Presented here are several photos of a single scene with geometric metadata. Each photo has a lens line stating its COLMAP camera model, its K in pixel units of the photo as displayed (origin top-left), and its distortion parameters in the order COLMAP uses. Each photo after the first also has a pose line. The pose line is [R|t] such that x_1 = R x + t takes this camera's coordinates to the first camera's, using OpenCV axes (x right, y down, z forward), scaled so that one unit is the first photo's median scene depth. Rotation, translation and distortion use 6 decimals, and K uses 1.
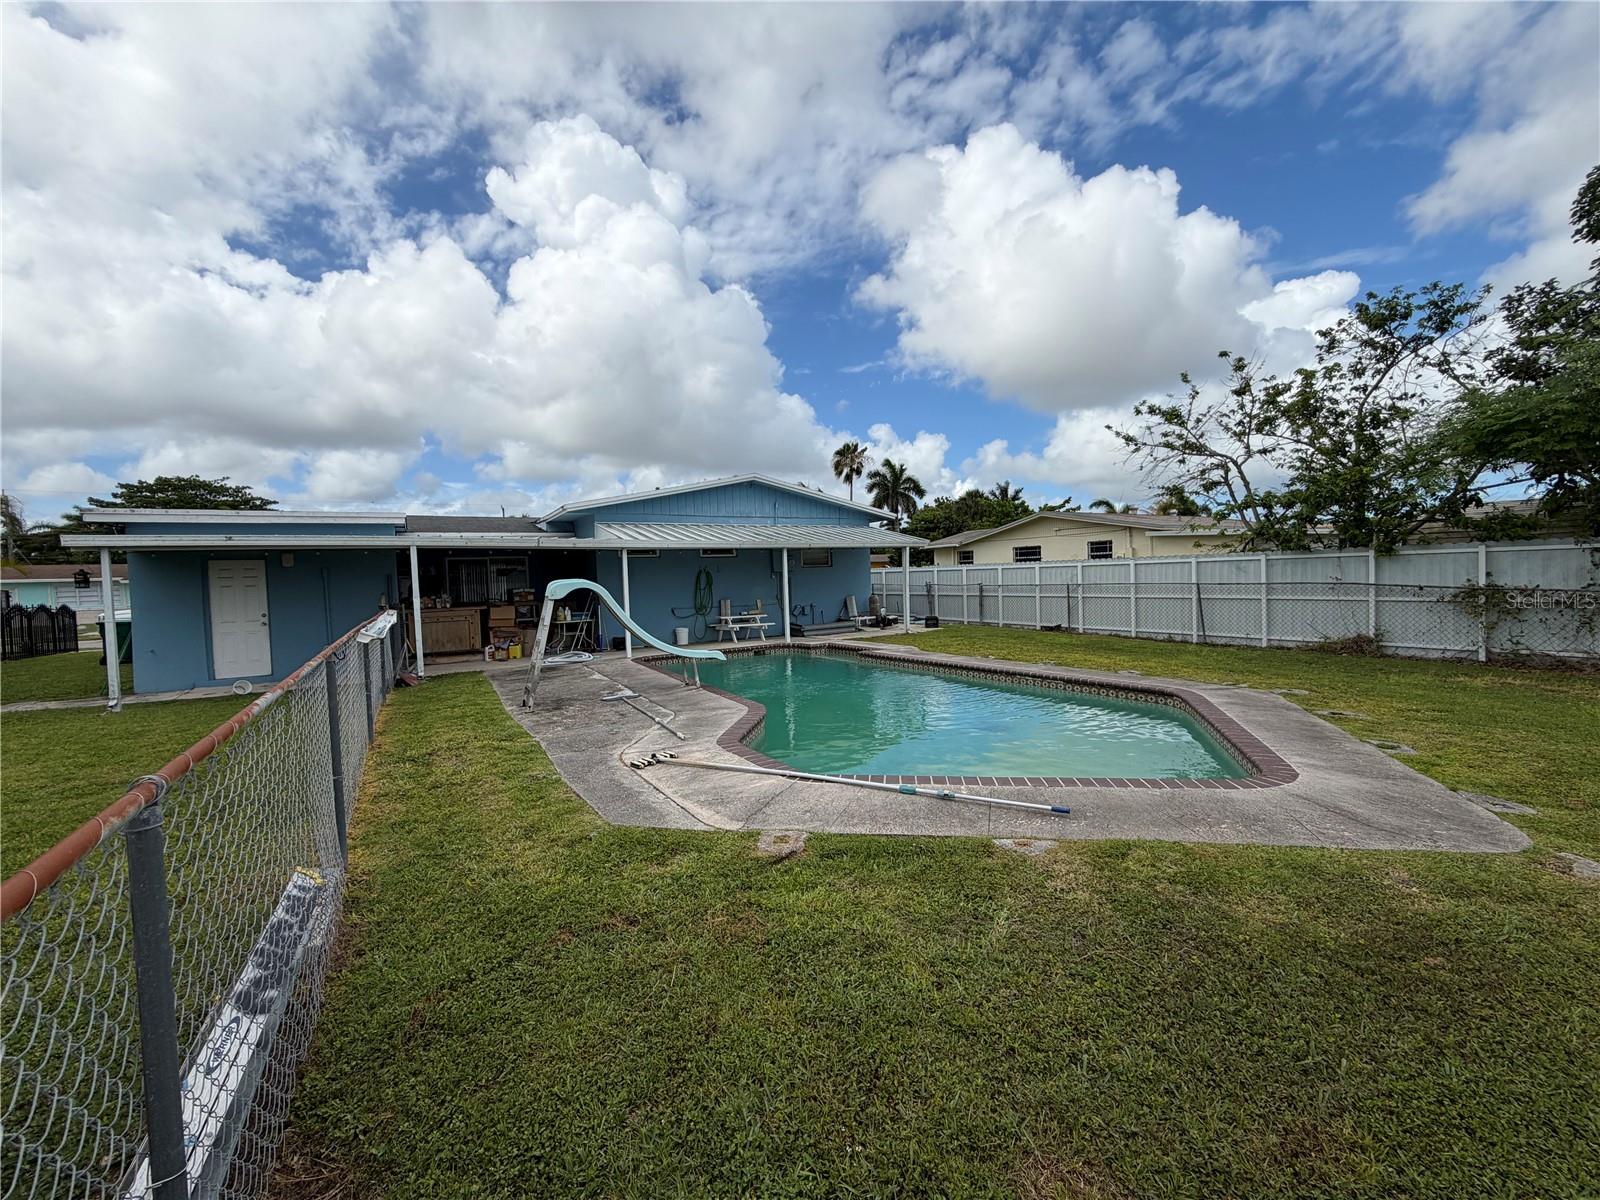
lens RADIAL K [[636.2, 0, 799.8], [0, 636.2, 610.0], [0, 0, 1]] dist [0.001803, -0.000076]
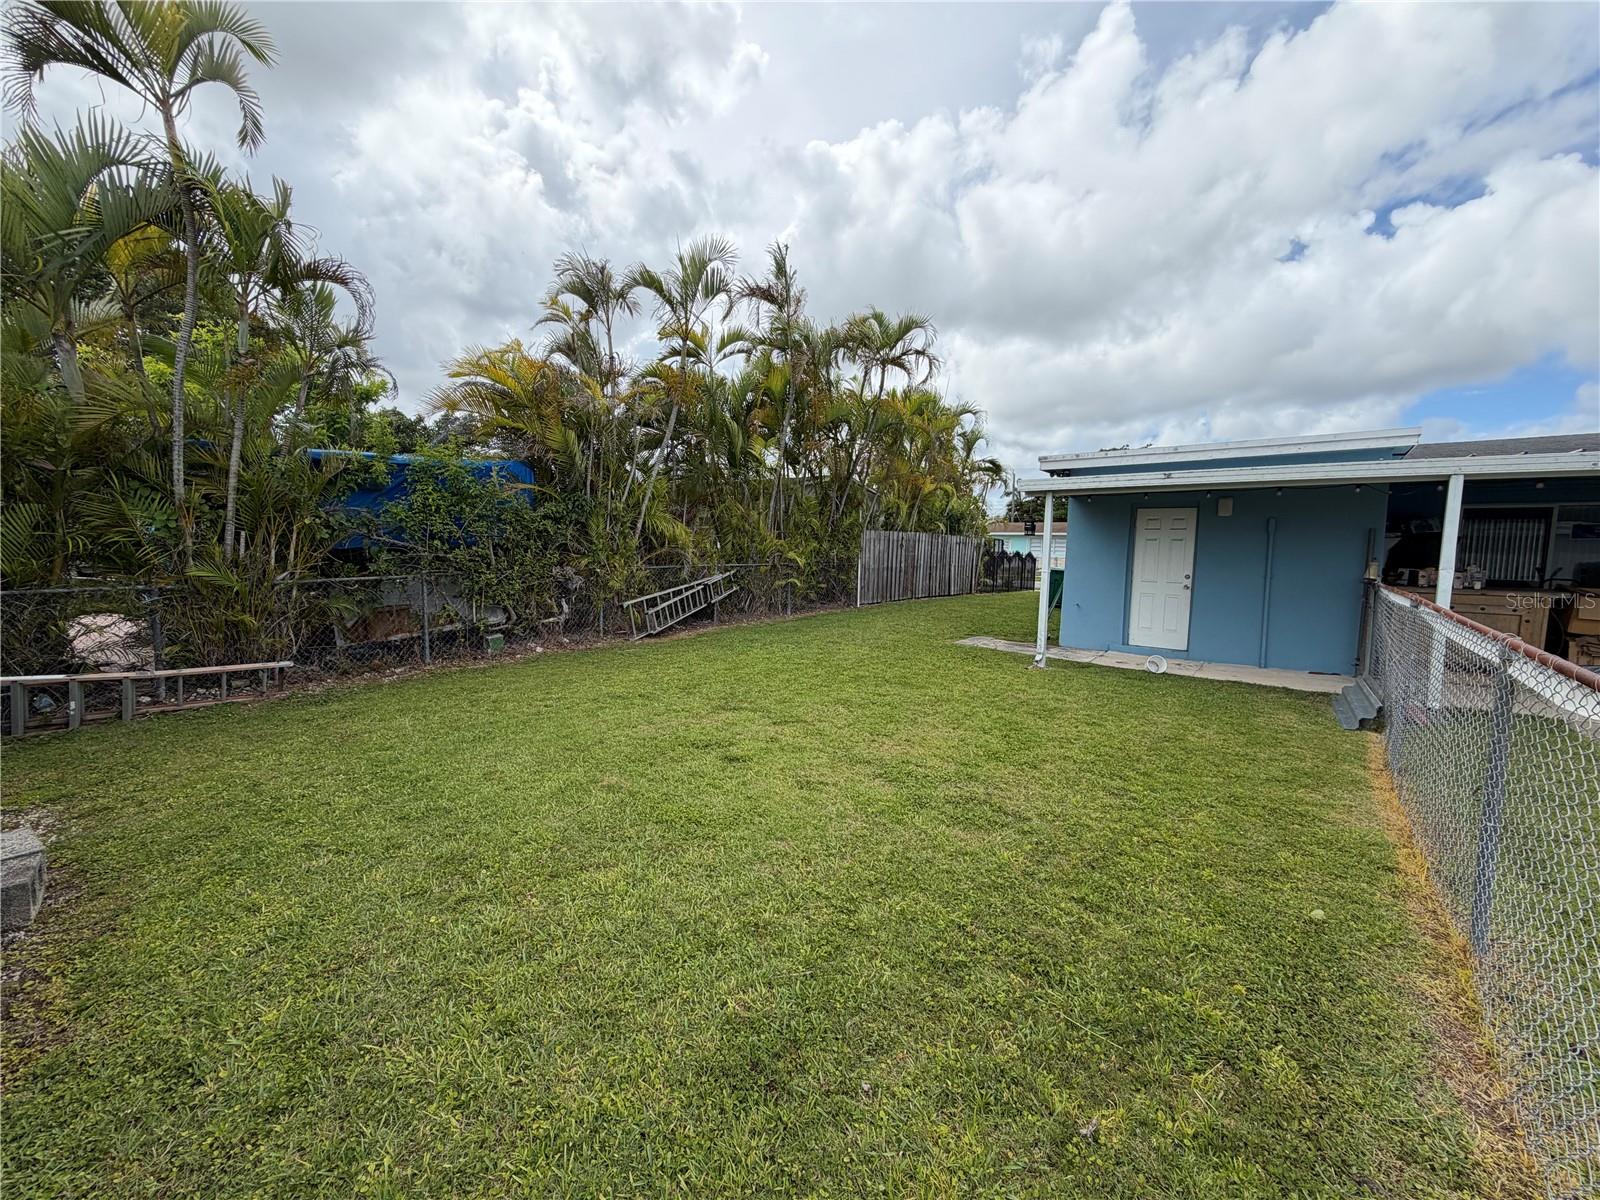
lens RADIAL K [[636.2, 0, 799.1], [0, 636.2, 595.9], [0, 0, 1]] dist [0.001803, -0.000076]
pose [[0.339311, 0.115556, -0.933550, -0.196388], [-0.074506, 0.992610, 0.095786, -0.006344], [0.937719, 0.037054, 0.345413, 0.203073]]
